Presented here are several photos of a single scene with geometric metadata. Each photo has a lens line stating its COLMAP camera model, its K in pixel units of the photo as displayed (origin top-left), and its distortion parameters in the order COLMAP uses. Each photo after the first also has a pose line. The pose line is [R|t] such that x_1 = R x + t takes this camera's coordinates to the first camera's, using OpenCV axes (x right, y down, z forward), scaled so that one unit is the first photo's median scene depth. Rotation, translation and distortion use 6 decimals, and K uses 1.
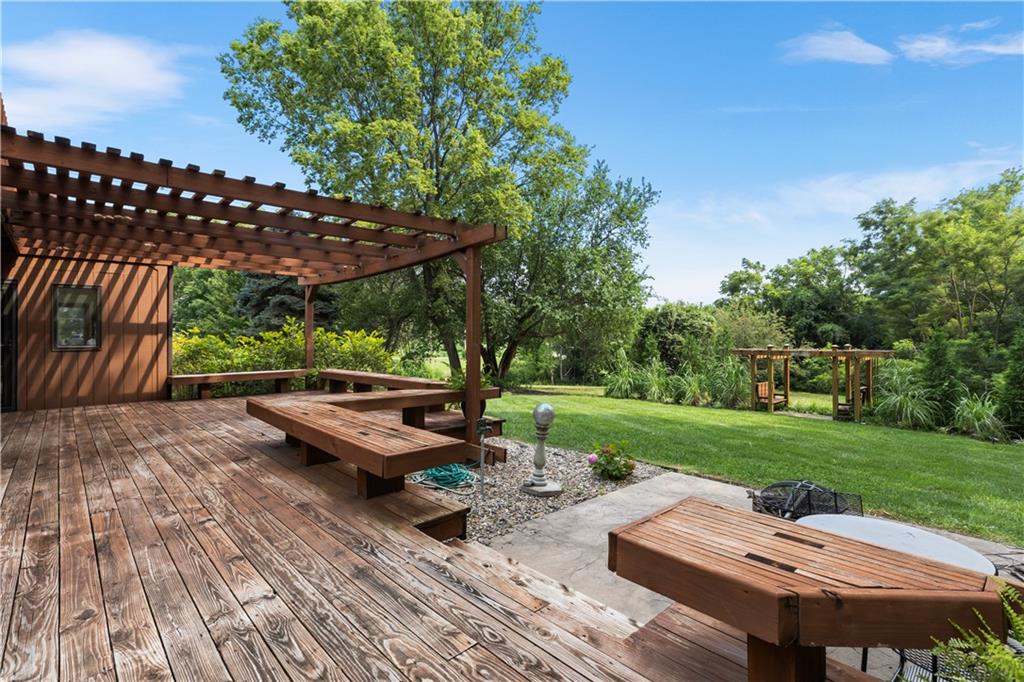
lens RADIAL K [[481.8, 0, 512.0], [0, 481.8, 341.0], [0, 0, 1]] dist [-0.004880, -0.000704]
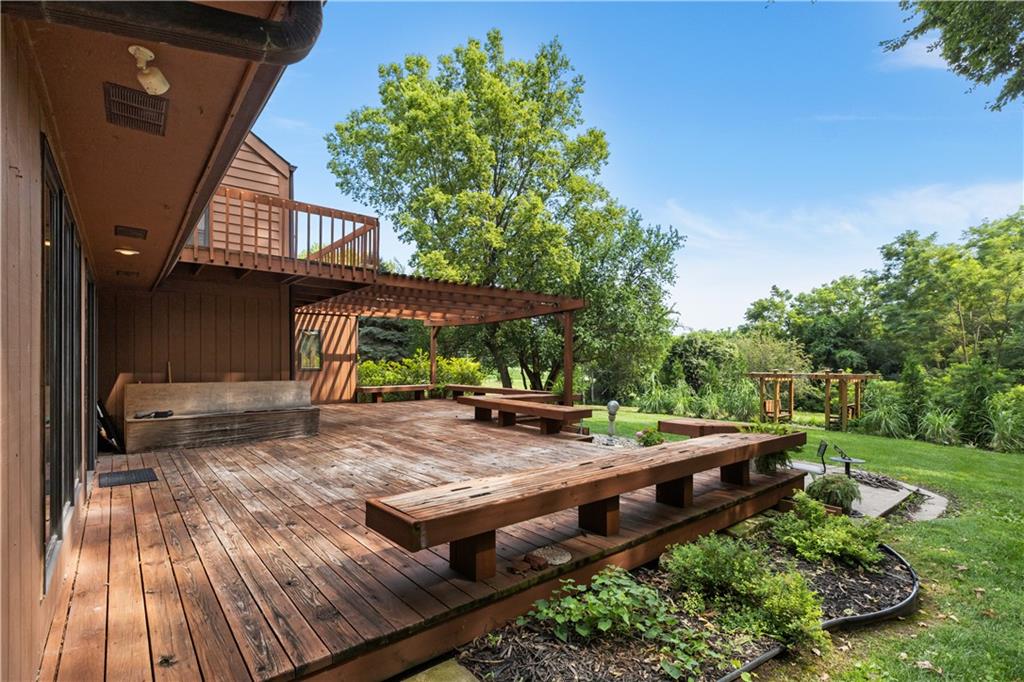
lens RADIAL K [[473.5, 0, 512.4], [0, 473.5, 367.1], [0, 0, 1]] dist [0.002726, 0.000633]
pose [[0.998372, 0.004500, -0.056856, -0.041689], [-0.004198, 0.999976, 0.005424, -0.000985], [0.056879, -0.005176, 0.998368, -0.157000]]
